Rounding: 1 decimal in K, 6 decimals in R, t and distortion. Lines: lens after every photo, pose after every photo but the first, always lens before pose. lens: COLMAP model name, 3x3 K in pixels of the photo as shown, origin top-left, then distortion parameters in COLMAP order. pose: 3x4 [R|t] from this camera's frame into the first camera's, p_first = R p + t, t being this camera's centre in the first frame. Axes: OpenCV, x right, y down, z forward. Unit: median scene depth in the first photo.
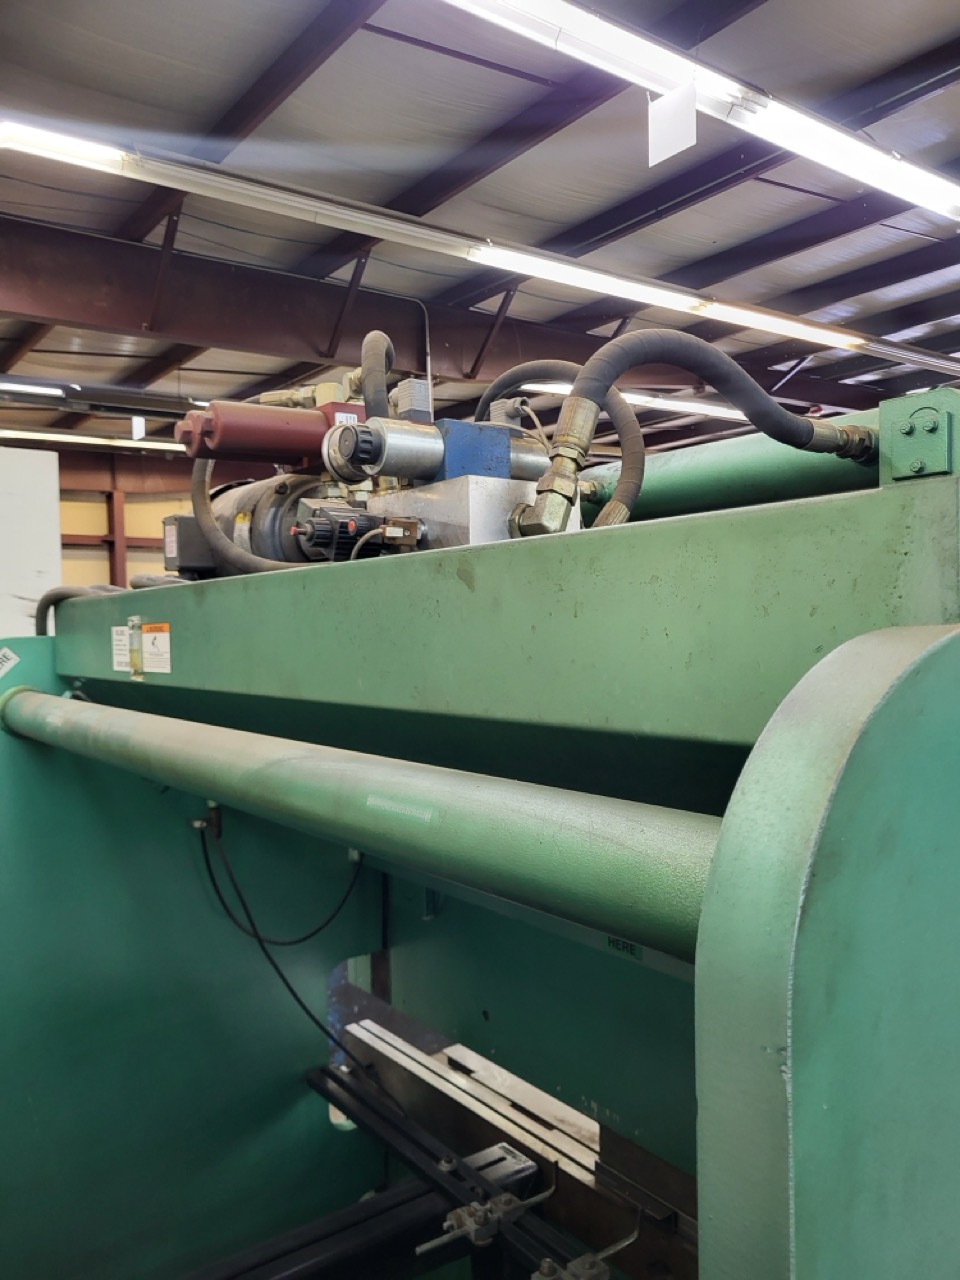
lens RADIAL K [[983.7, 0, 485.9], [0, 983.7, 646.2], [0, 0, 1]] dist [0.034130, -0.018256]
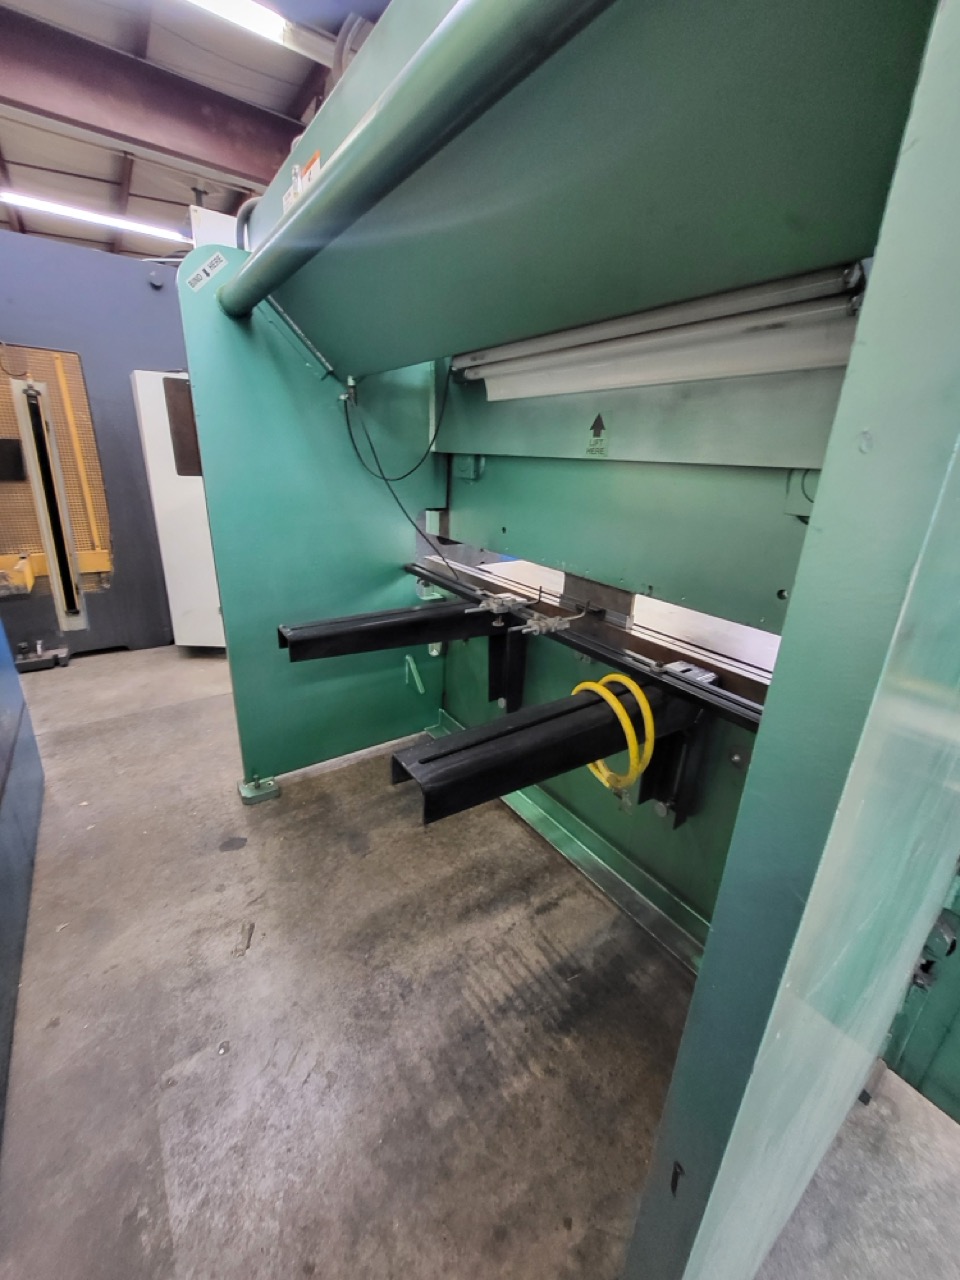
lens RADIAL K [[500.5, 0, 481.8], [0, 500.5, 629.4], [0, 0, 1]] dist [-0.001622, -0.000222]
pose [[0.997630, 0.068787, -0.001349, -0.027182], [-0.065283, 0.952633, 0.297032, 0.277172], [0.021717, -0.296240, 0.954867, 0.075313]]
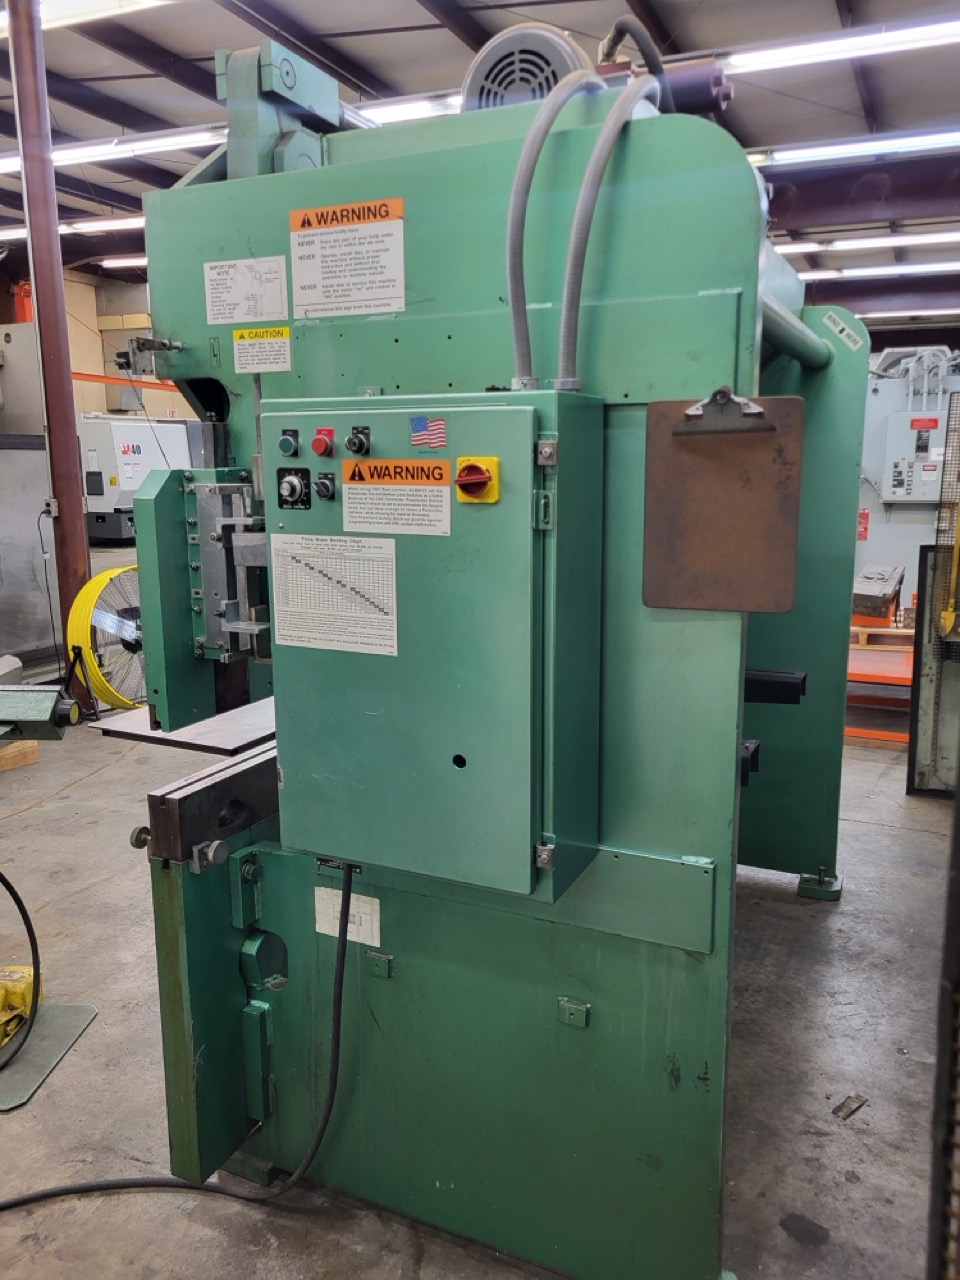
lens RADIAL K [[983.7, 0, 491.6], [0, 983.7, 646.0], [0, 0, 1]] dist [0.034130, -0.018256]
pose [[-0.480582, -0.145905, 0.864727, -1.080596], [0.046318, 0.980462, 0.191175, 0.186366], [-0.875726, 0.131928, -0.464434, 1.485534]]
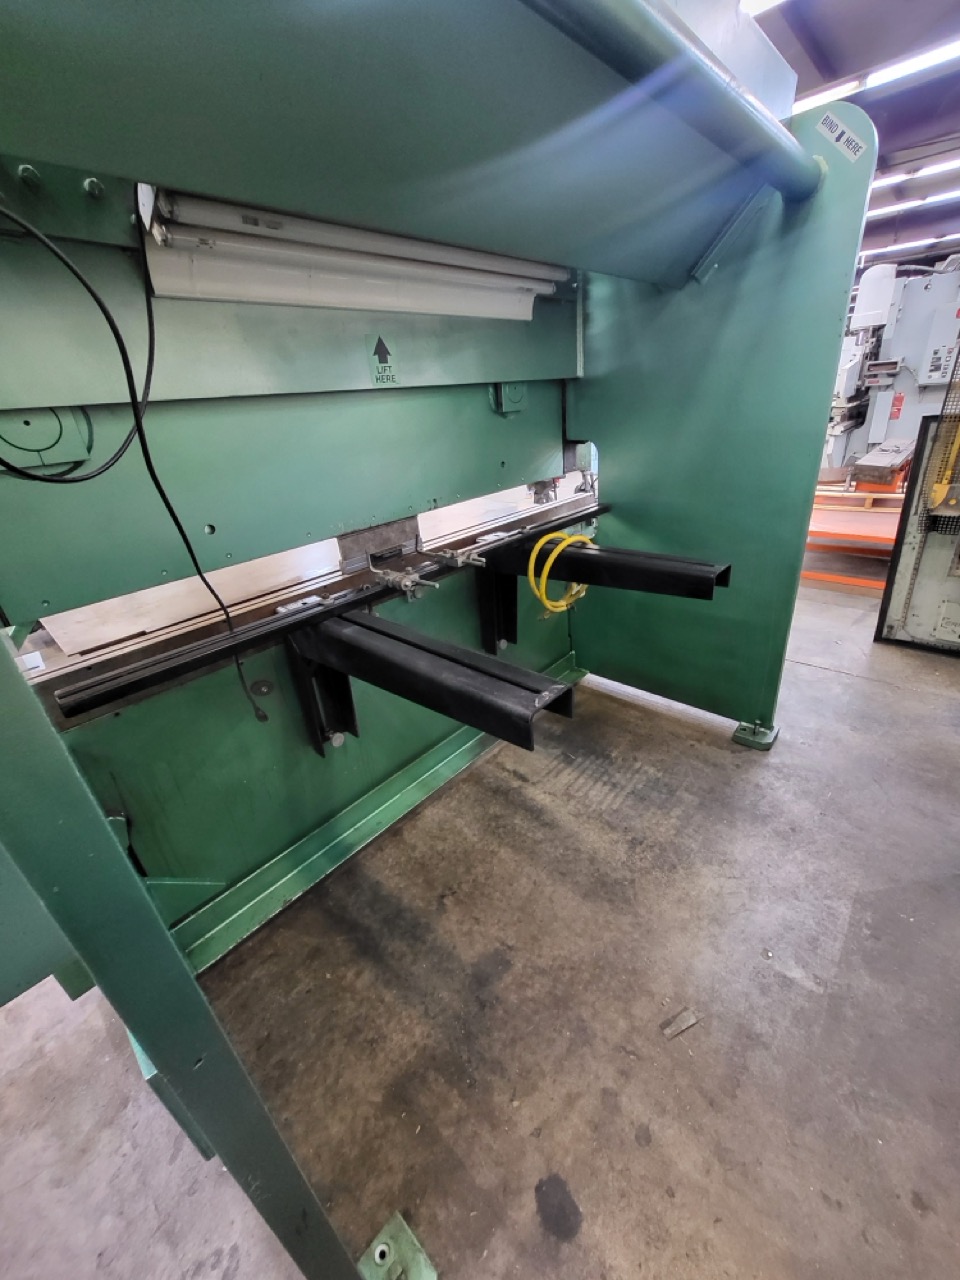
lens RADIAL K [[500.5, 0, 503.4], [0, 500.5, 631.1], [0, 0, 1]] dist [-0.001622, -0.000222]
pose [[-0.204442, -0.384135, 0.900358, -0.657851], [0.116781, 0.903645, 0.412054, 0.284226], [-0.971888, 0.189386, -0.139884, 0.841405]]
